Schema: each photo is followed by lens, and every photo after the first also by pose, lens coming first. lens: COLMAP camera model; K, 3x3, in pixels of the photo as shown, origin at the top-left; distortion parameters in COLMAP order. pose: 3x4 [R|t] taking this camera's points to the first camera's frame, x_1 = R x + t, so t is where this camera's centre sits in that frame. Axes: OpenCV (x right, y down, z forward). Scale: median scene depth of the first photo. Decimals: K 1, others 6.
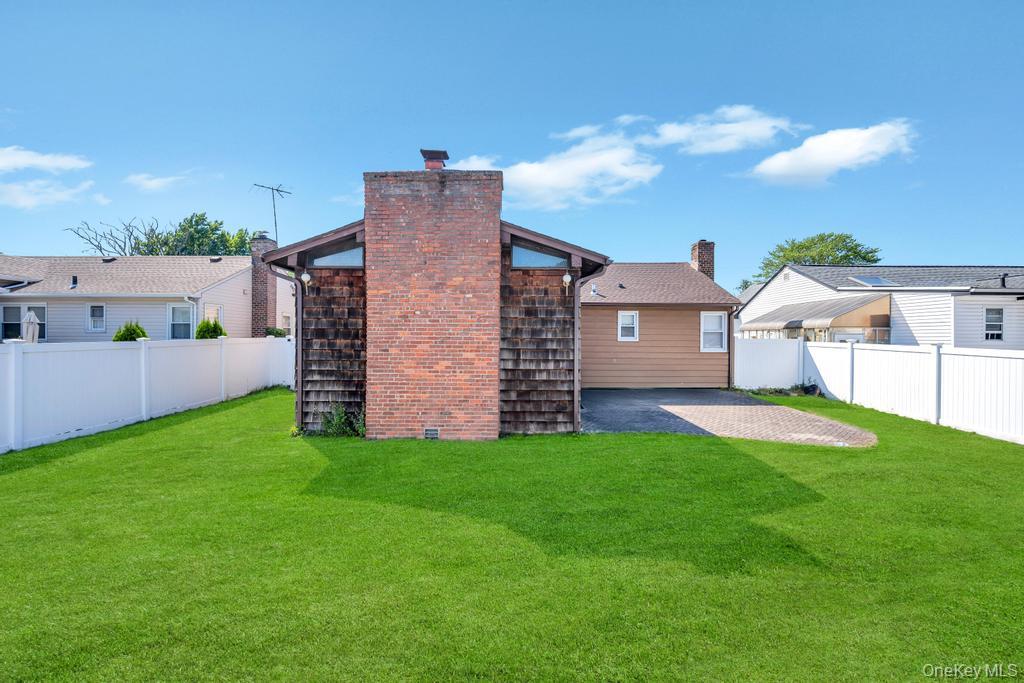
lens RADIAL K [[408.9, 0, 514.0], [0, 408.9, 340.3], [0, 0, 1]] dist [0.000172, 0.000041]
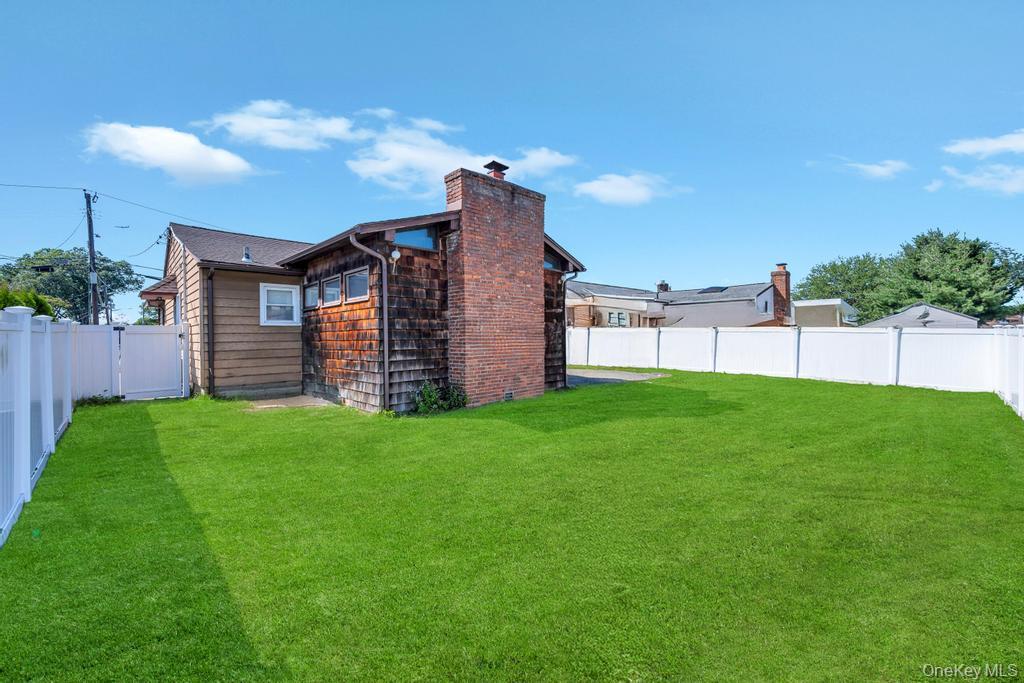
lens RADIAL K [[408.9, 0, 523.3], [0, 408.9, 331.9], [0, 0, 1]] dist [0.000172, 0.000041]
pose [[0.705927, -0.011583, 0.708190, -0.965357], [0.011476, 0.999922, 0.004915, 0.027352], [-0.708192, 0.004658, 0.706005, 0.096085]]
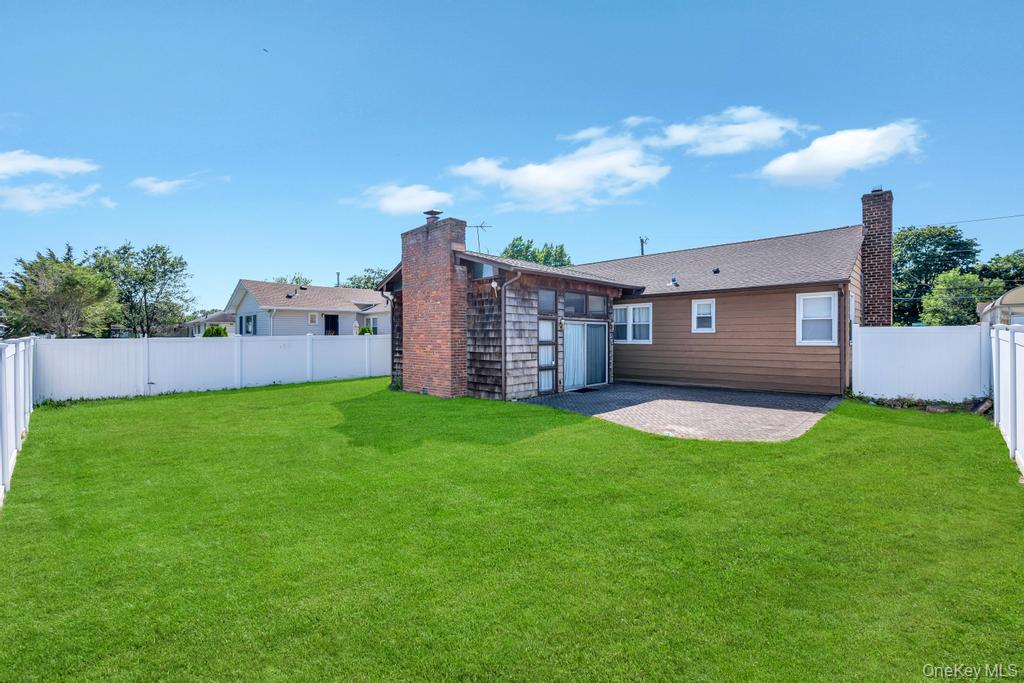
lens RADIAL K [[451.3, 0, 515.6], [0, 451.3, 340.0], [0, 0, 1]] dist [-0.001968, -0.000073]
pose [[0.717749, -0.001252, -0.696301, 1.188212], [0.002670, 0.999996, 0.000954, 0.028159], [0.696297, -0.002544, 0.717749, -0.013420]]
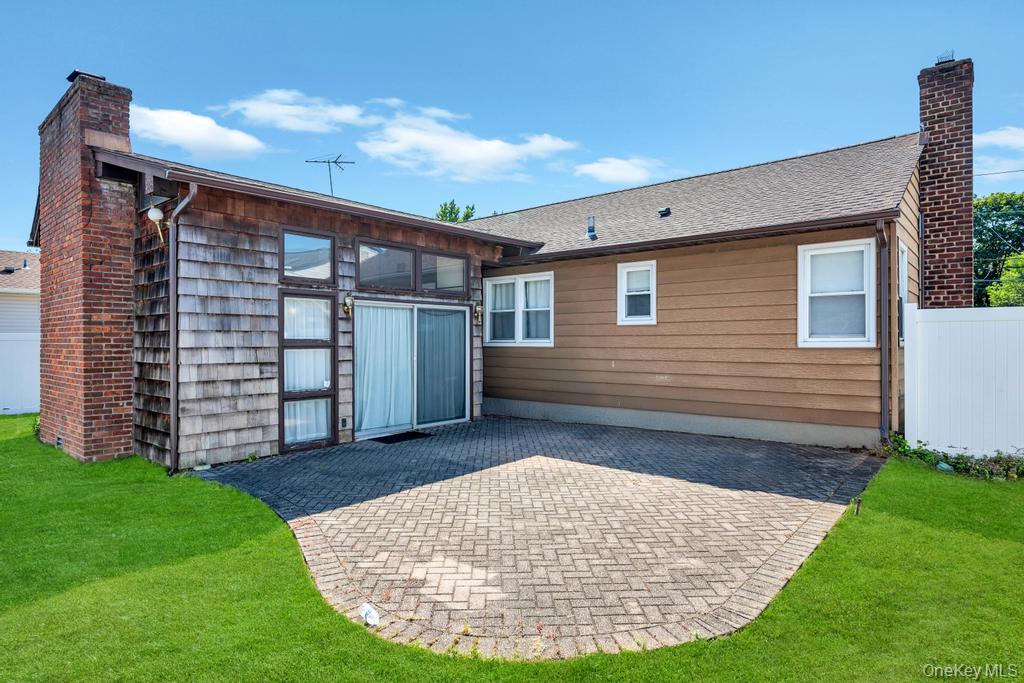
lens RADIAL K [[588.1, 0, 520.5], [0, 588.1, 342.0], [0, 0, 1]] dist [-0.004551, 0.002399]
pose [[0.763013, -0.006732, -0.646348, 1.094085], [0.004459, 0.999977, -0.005150, 0.044616], [0.646368, 0.001047, 0.763026, 0.670927]]
